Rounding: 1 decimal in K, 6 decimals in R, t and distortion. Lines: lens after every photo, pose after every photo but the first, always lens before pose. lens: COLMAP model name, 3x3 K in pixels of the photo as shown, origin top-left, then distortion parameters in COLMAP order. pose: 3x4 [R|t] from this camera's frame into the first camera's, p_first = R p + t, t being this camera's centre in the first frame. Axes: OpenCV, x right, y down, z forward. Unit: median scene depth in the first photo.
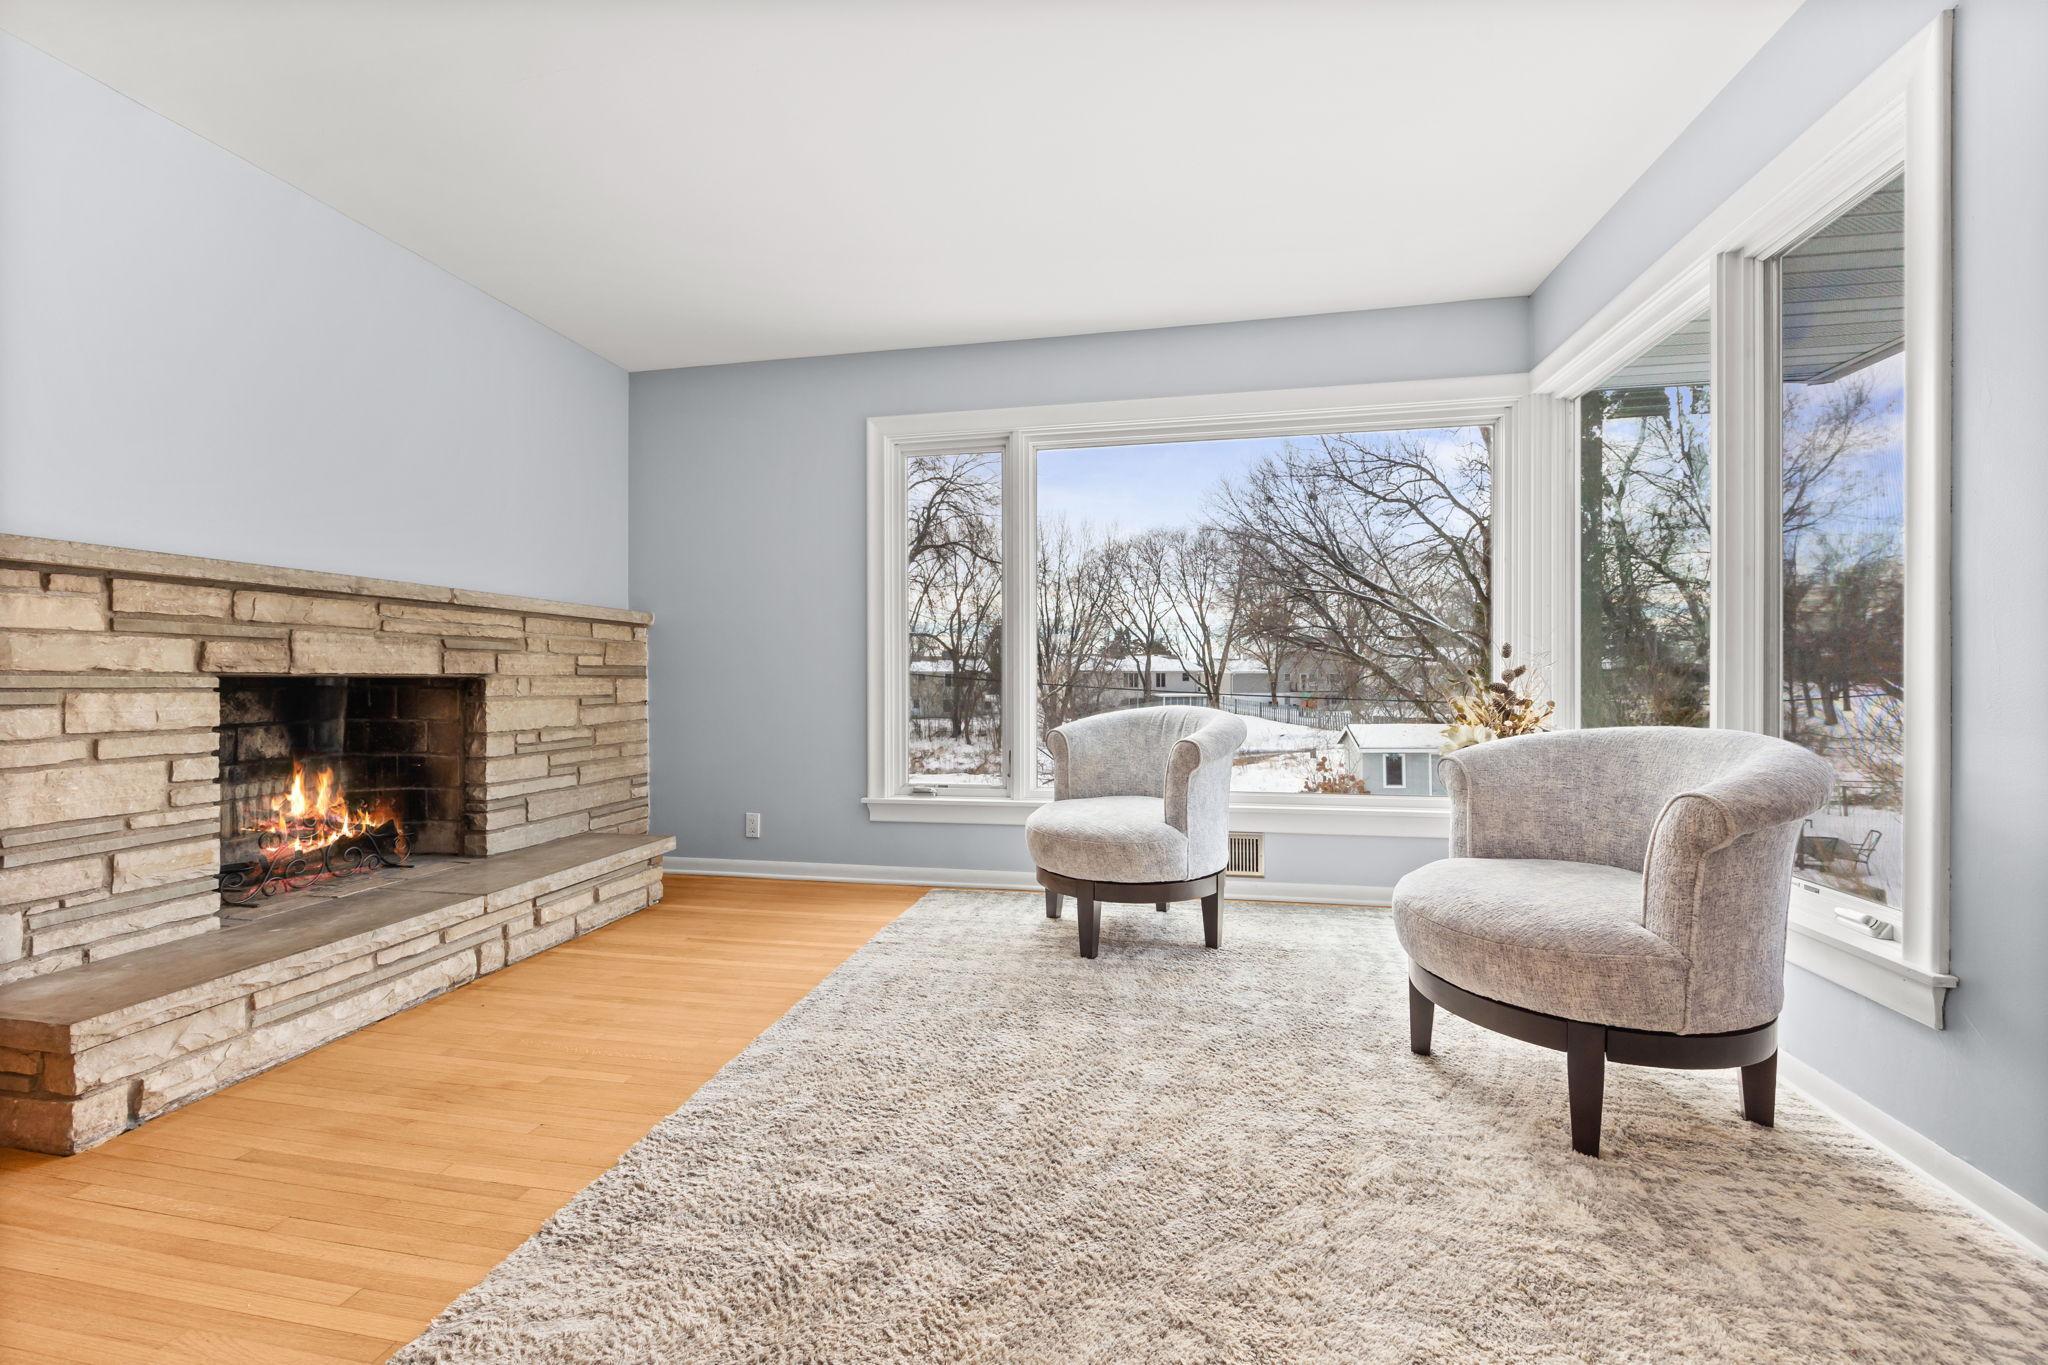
lens RADIAL K [[815.0, 0, 1020.5], [0, 815.0, 668.8], [0, 0, 1]] dist [-0.003416, 0.000077]
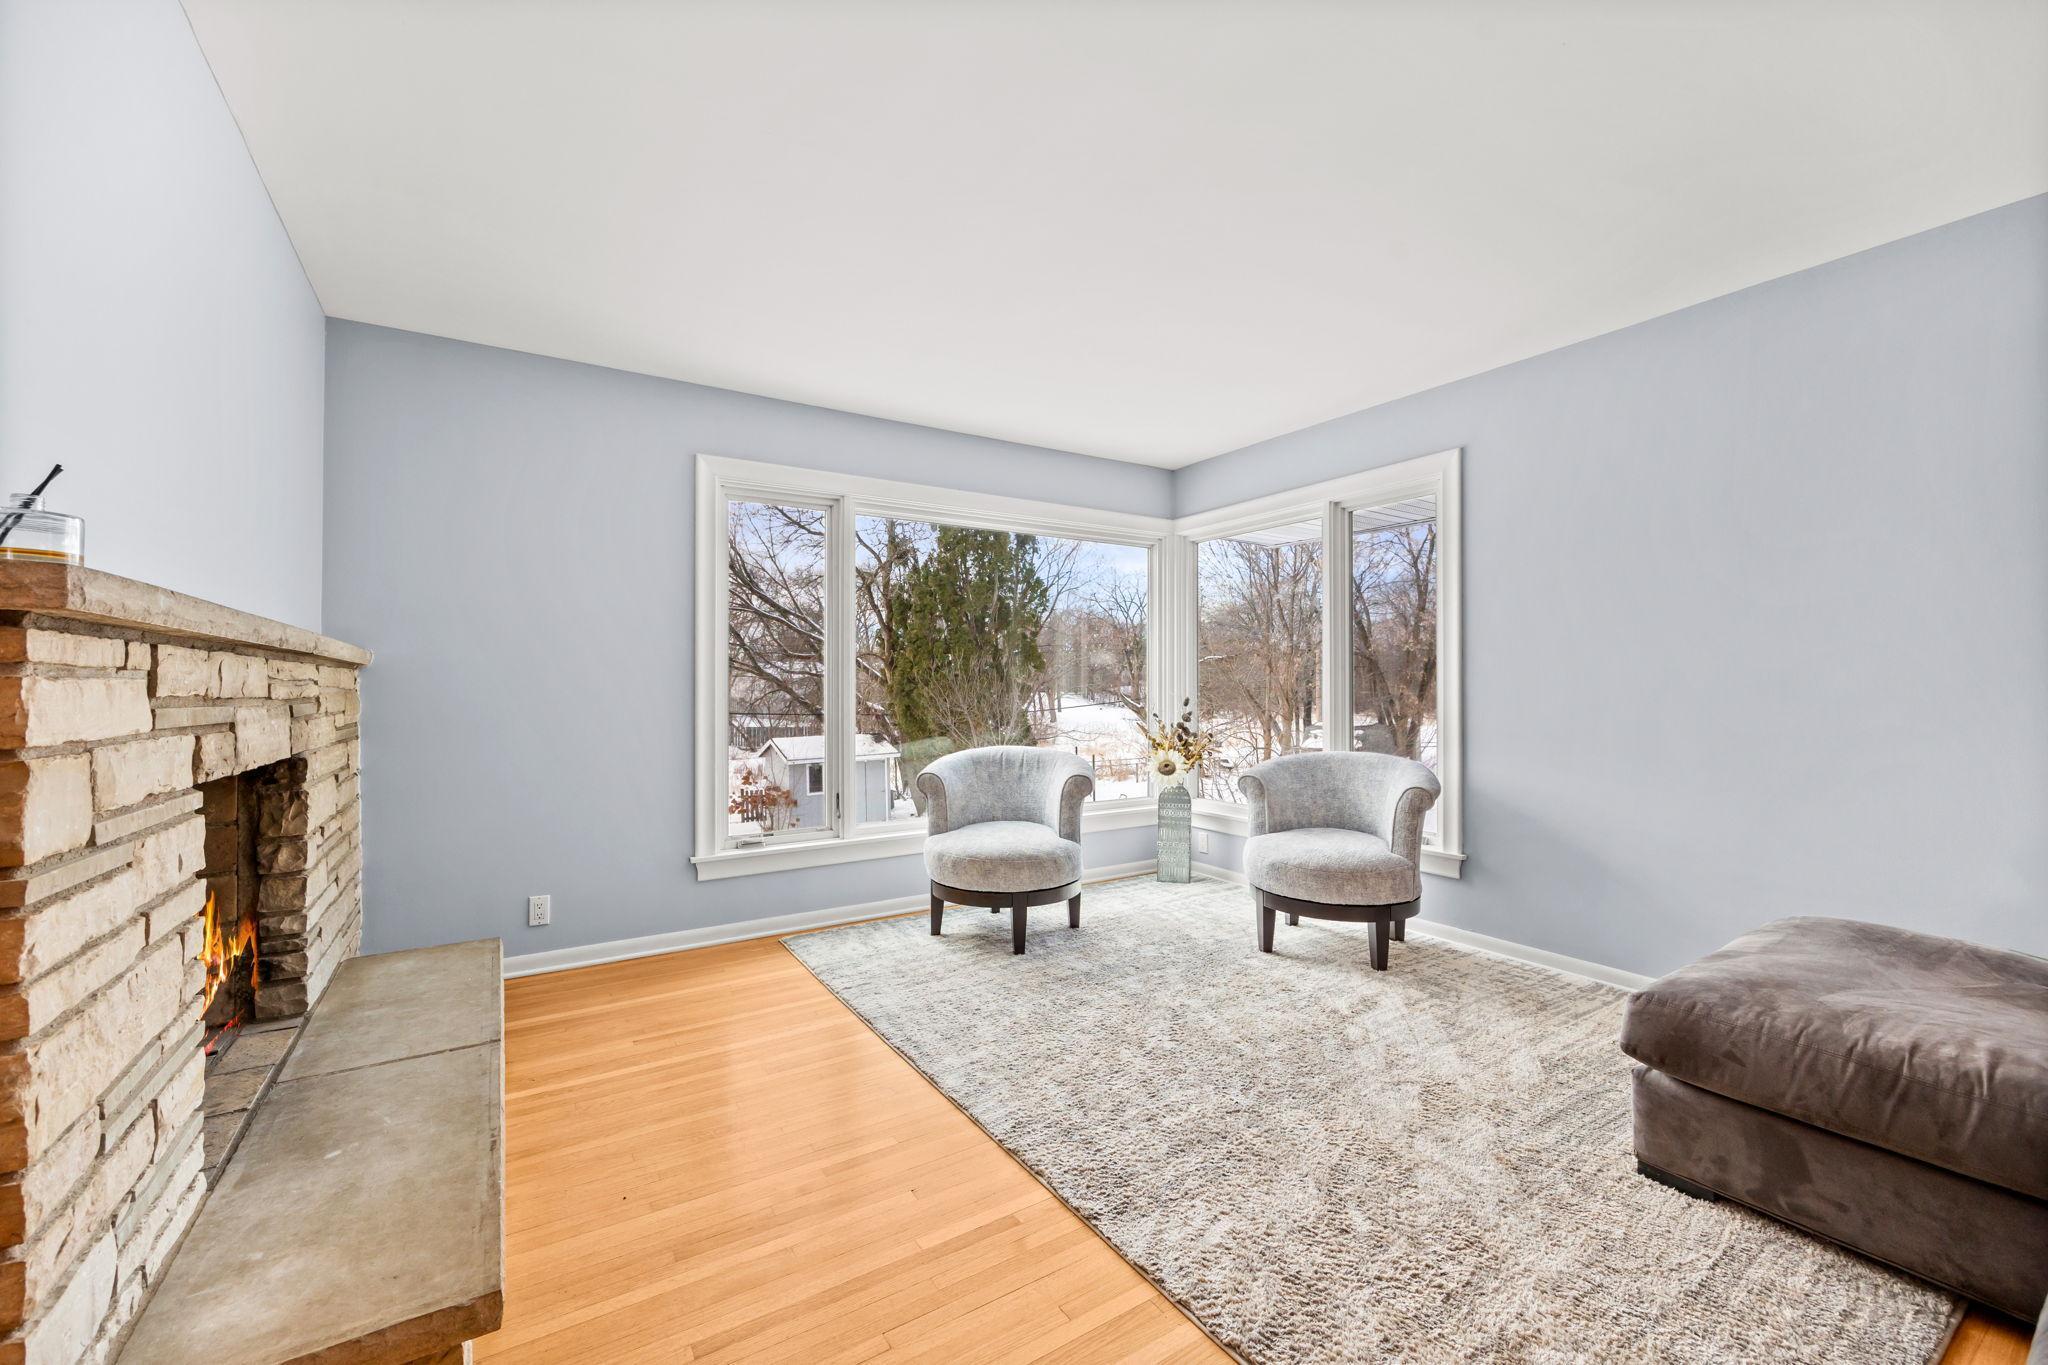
lens RADIAL K [[815.0, 0, 1020.5], [0, 815.0, 668.8], [0, 0, 1]] dist [-0.003416, 0.000077]
pose [[0.727257, 0.016591, 0.686164, -0.902738], [-0.007295, 0.999838, -0.016444, -0.073271], [-0.686326, 0.006953, 0.727261, 0.097448]]
